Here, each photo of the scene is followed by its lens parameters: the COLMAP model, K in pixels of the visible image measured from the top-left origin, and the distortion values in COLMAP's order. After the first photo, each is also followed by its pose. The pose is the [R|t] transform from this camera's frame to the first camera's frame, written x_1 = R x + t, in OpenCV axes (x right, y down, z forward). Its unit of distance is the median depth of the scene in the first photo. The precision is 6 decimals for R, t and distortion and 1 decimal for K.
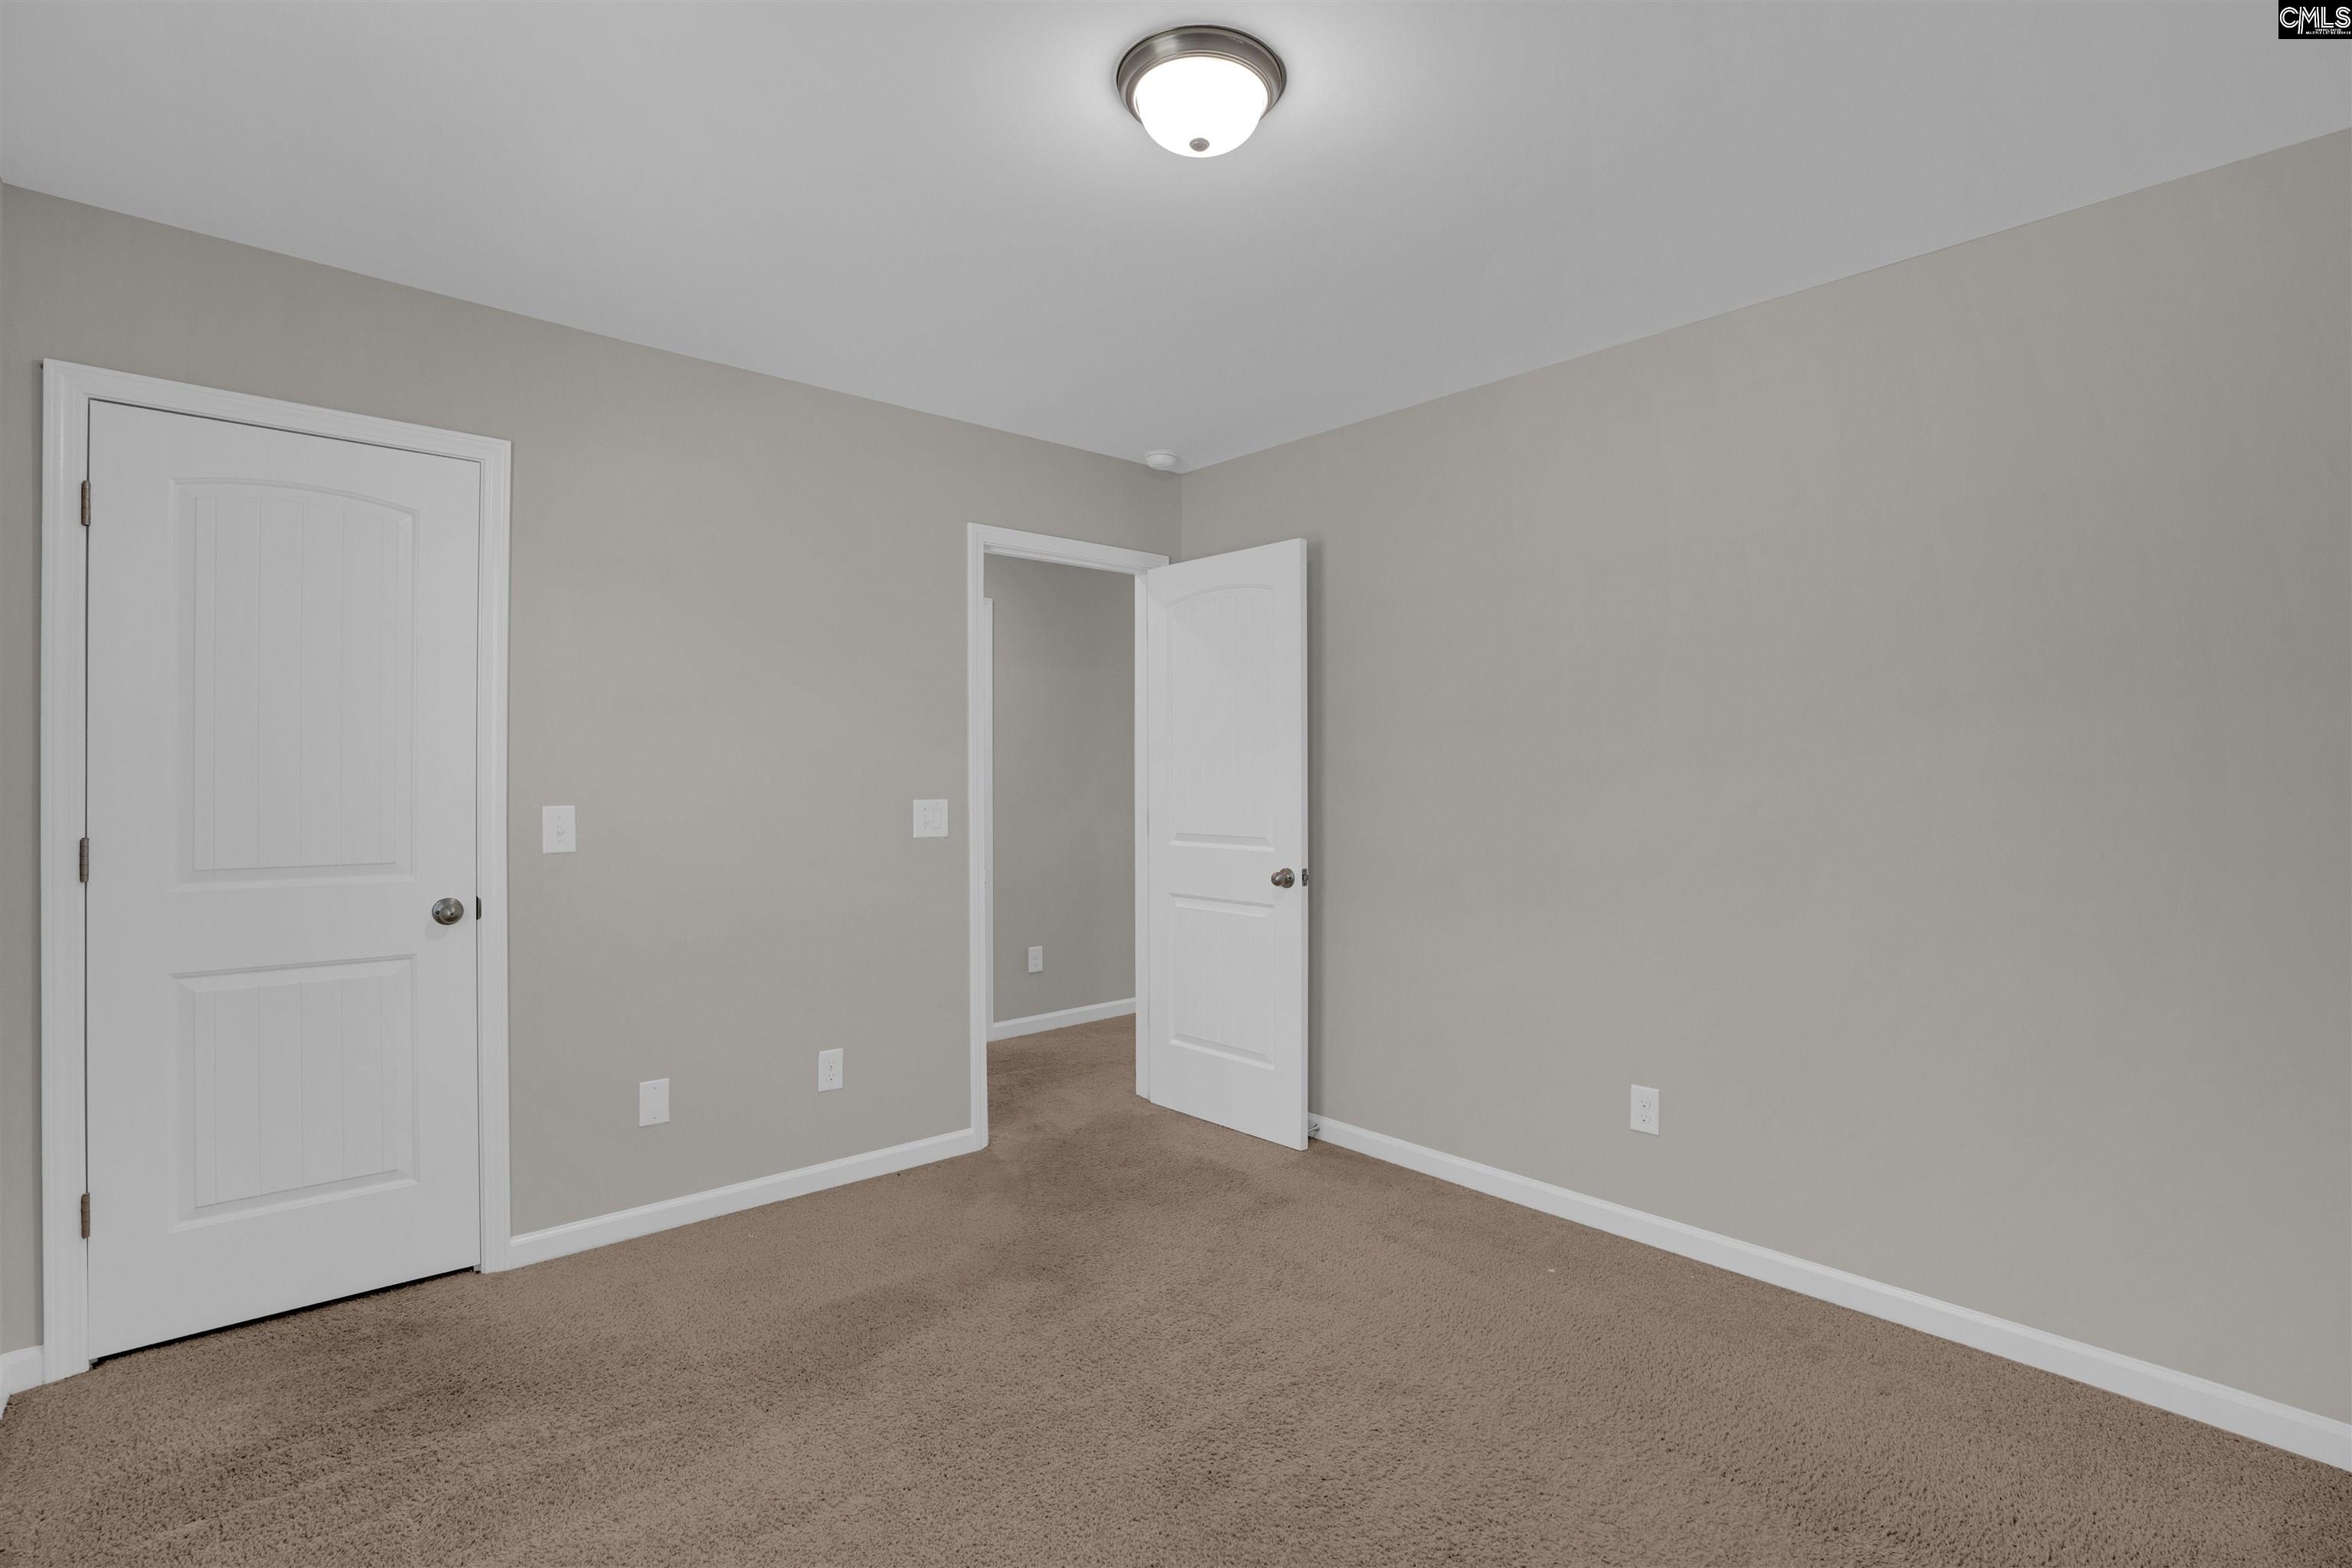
lens RADIAL K [[1082.3, 0, 1177.6], [0, 1082.3, 774.2], [0, 0, 1]] dist [-0.064469, 0.024301]
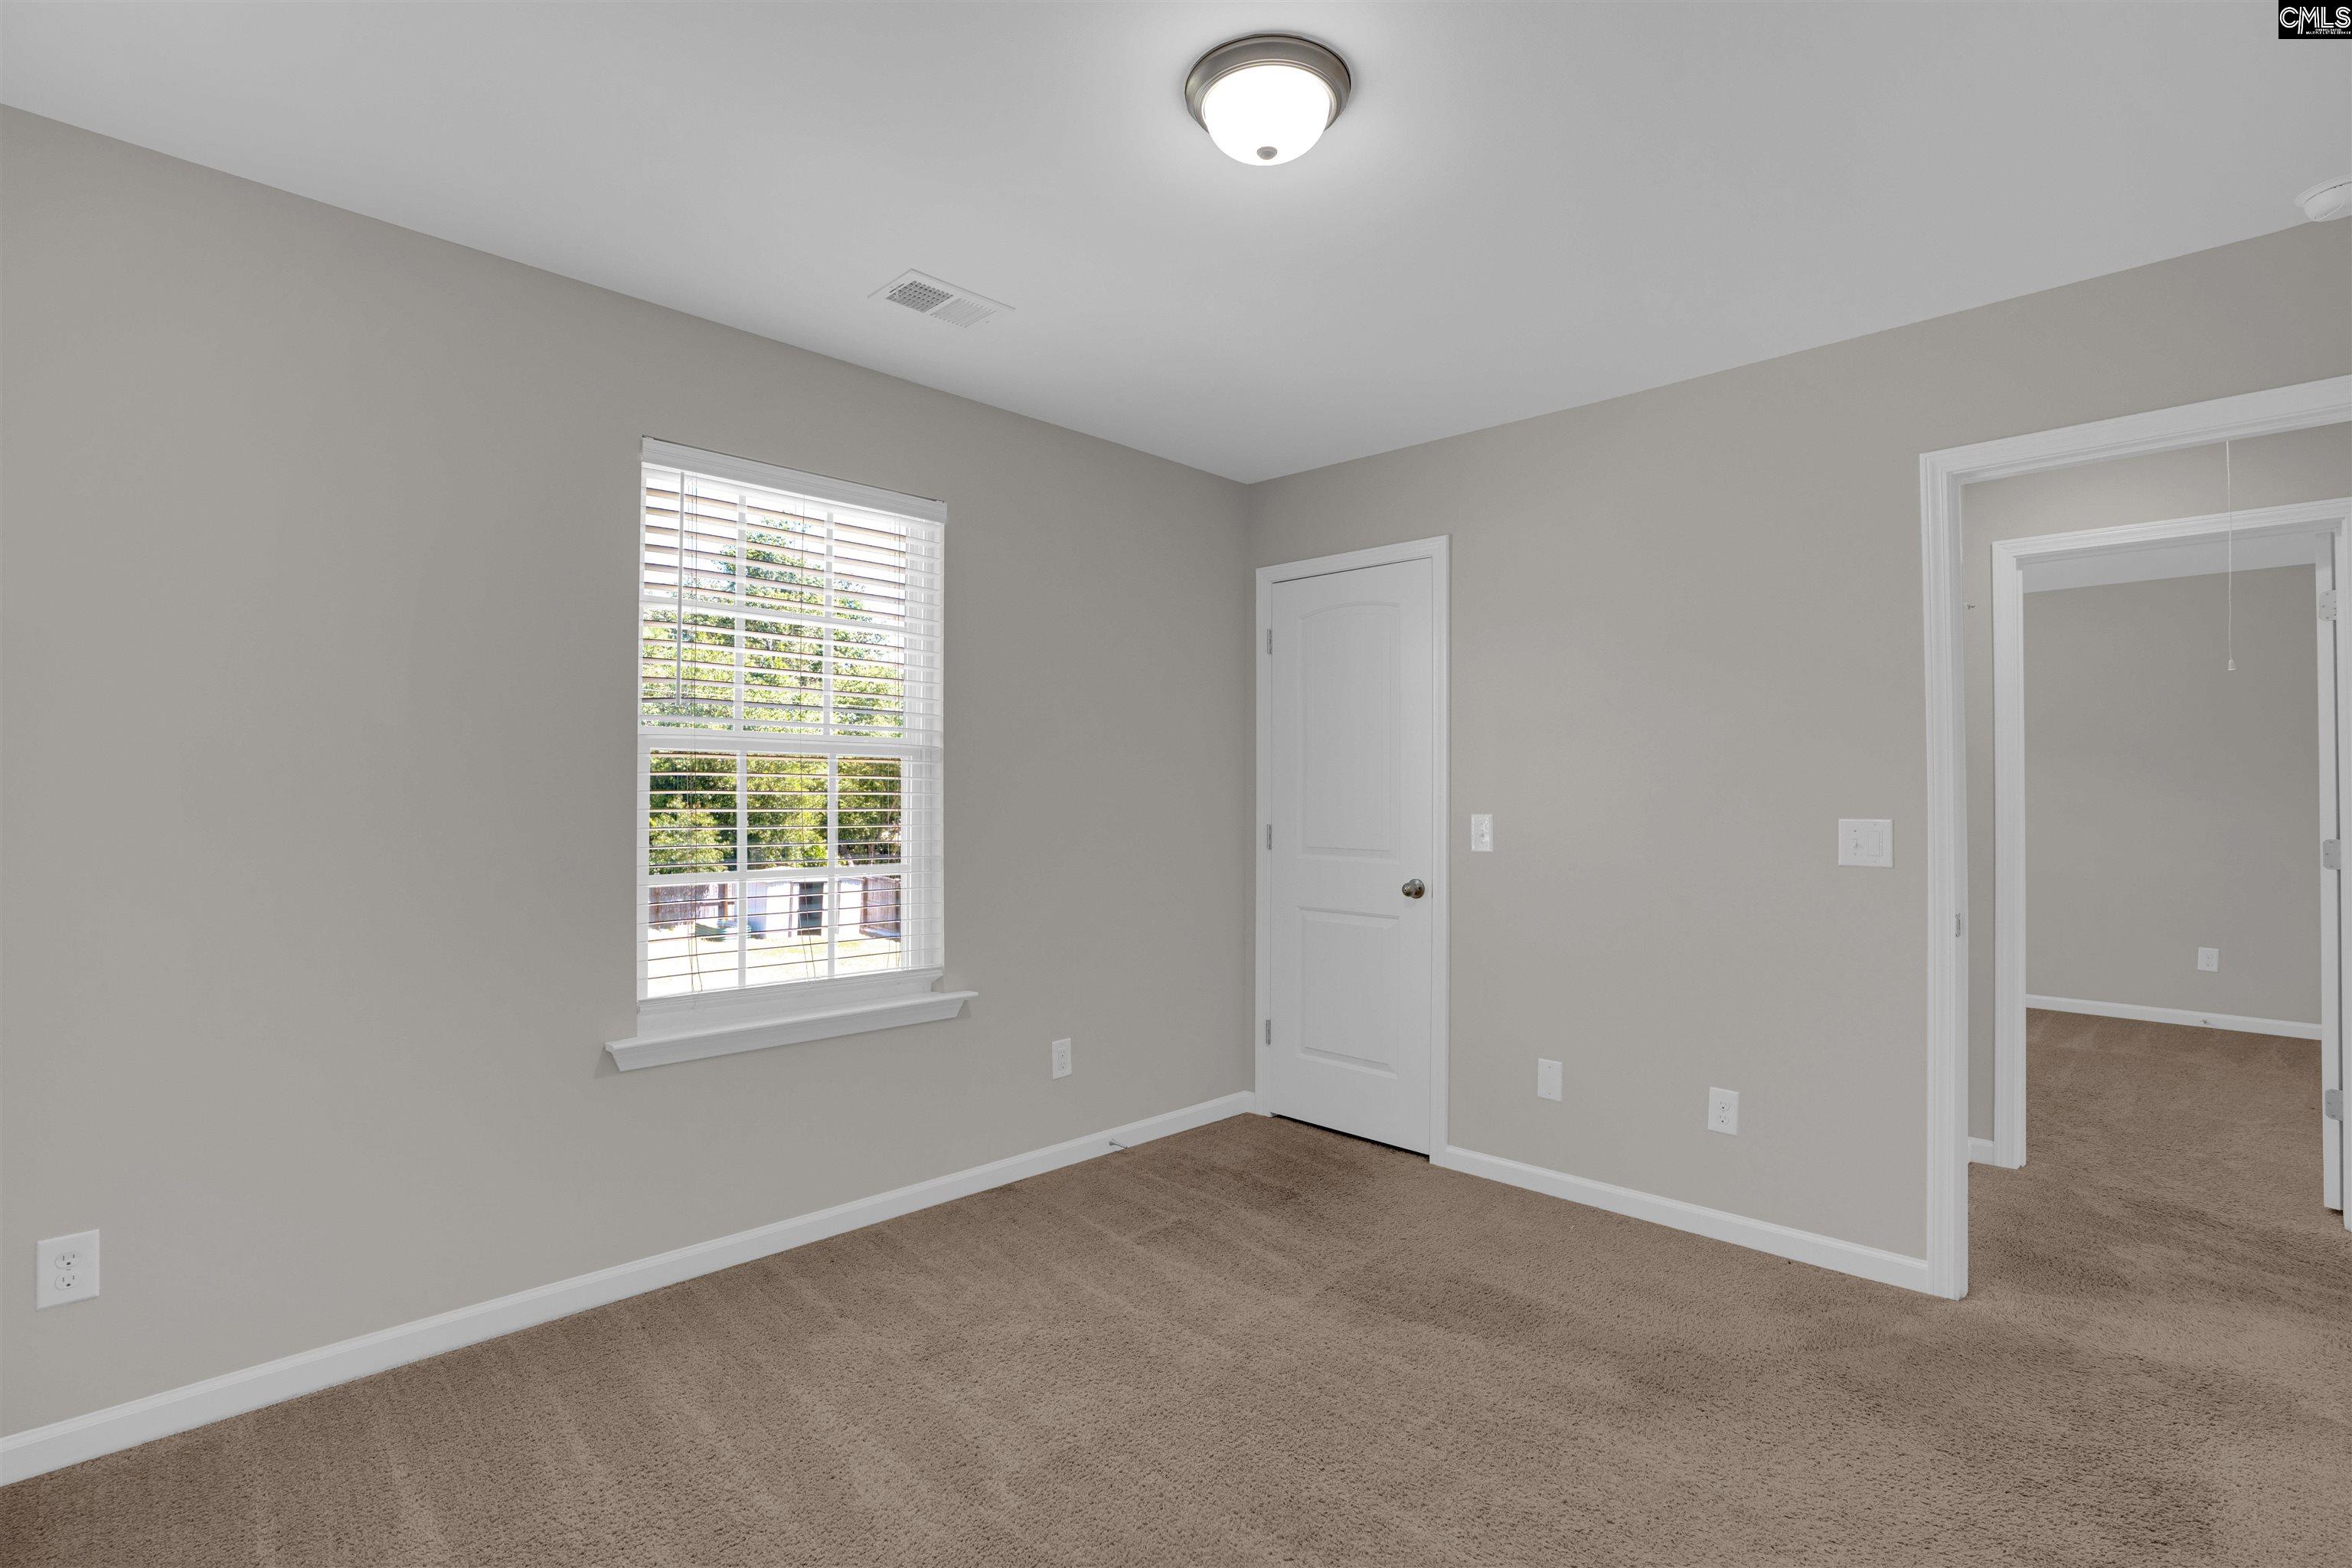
lens RADIAL K [[1082.3, 0, 1177.6], [0, 1082.3, 774.2], [0, 0, 1]] dist [-0.064469, 0.024301]
pose [[0.062468, -0.021232, -0.997821, 0.696519], [-0.000788, 0.999772, -0.021323, 0.010566], [0.998047, 0.002118, 0.062437, 0.597873]]
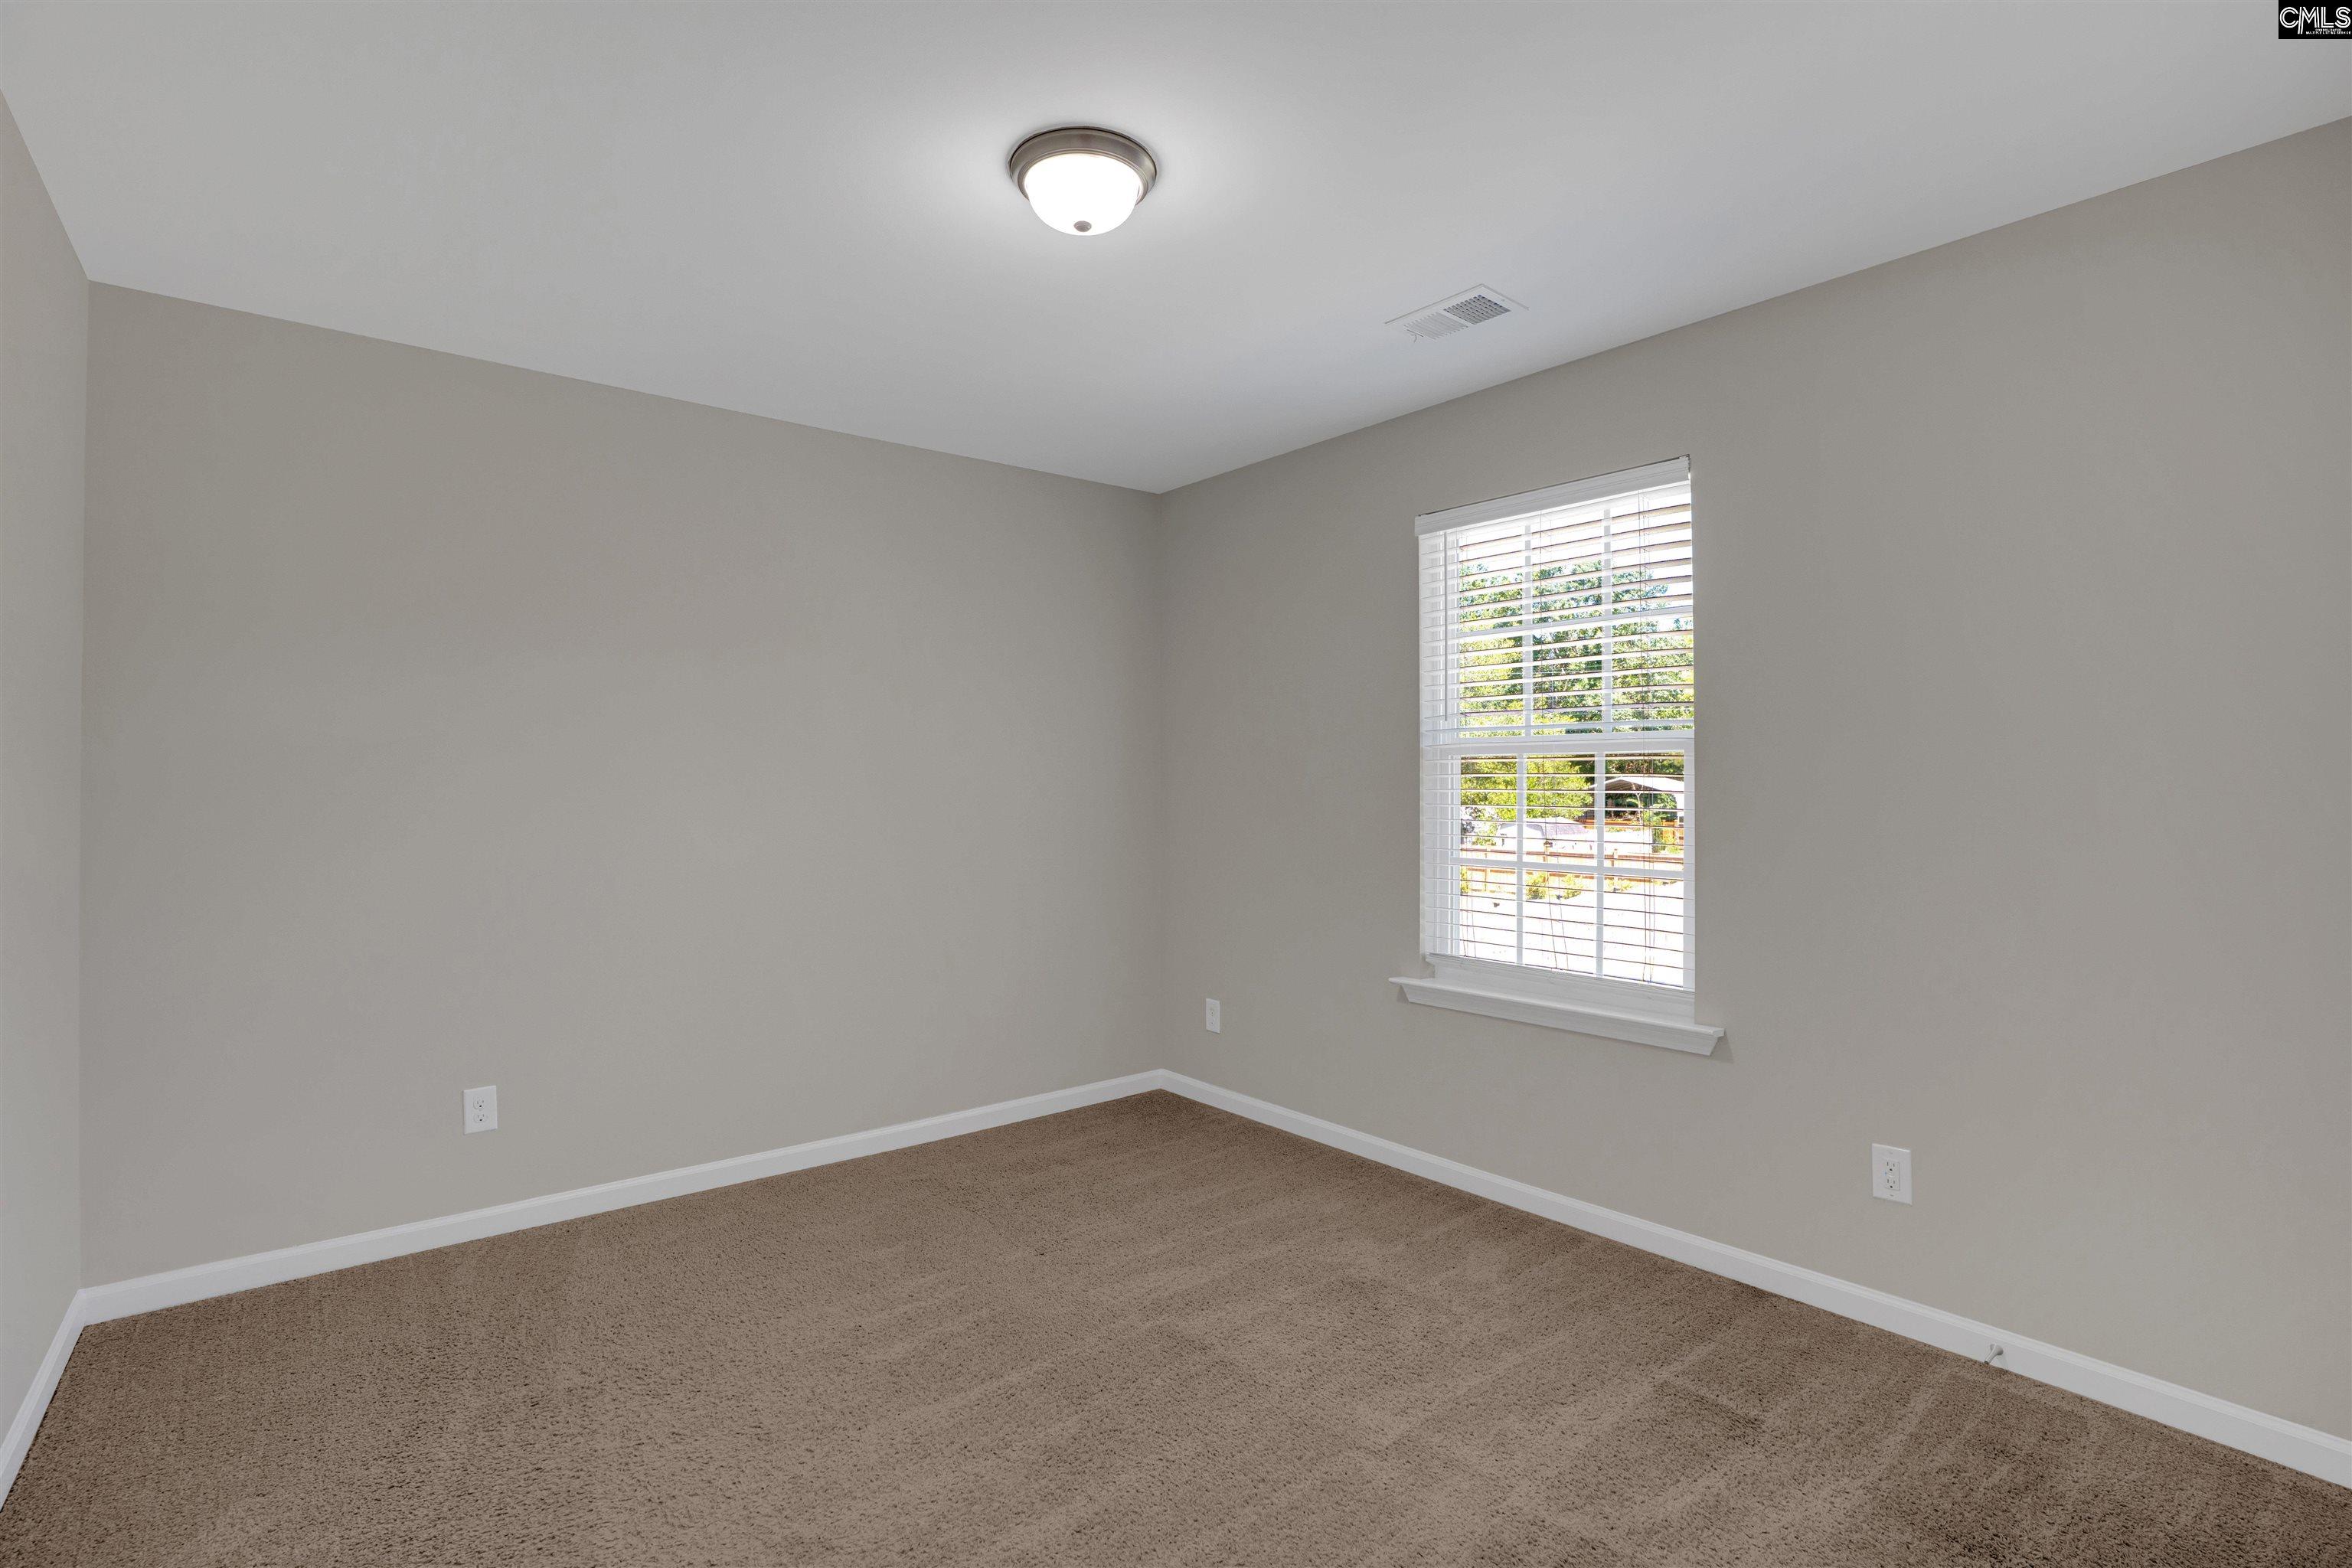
lens RADIAL K [[1082.3, 0, 1177.6], [0, 1082.3, 774.2], [0, 0, 1]] dist [-0.064469, 0.024301]
pose [[-0.999667, -0.004844, 0.025332, -0.072388], [-0.005202, 0.999887, -0.014099, 0.005985], [-0.025261, -0.014226, -0.999580, 1.480791]]
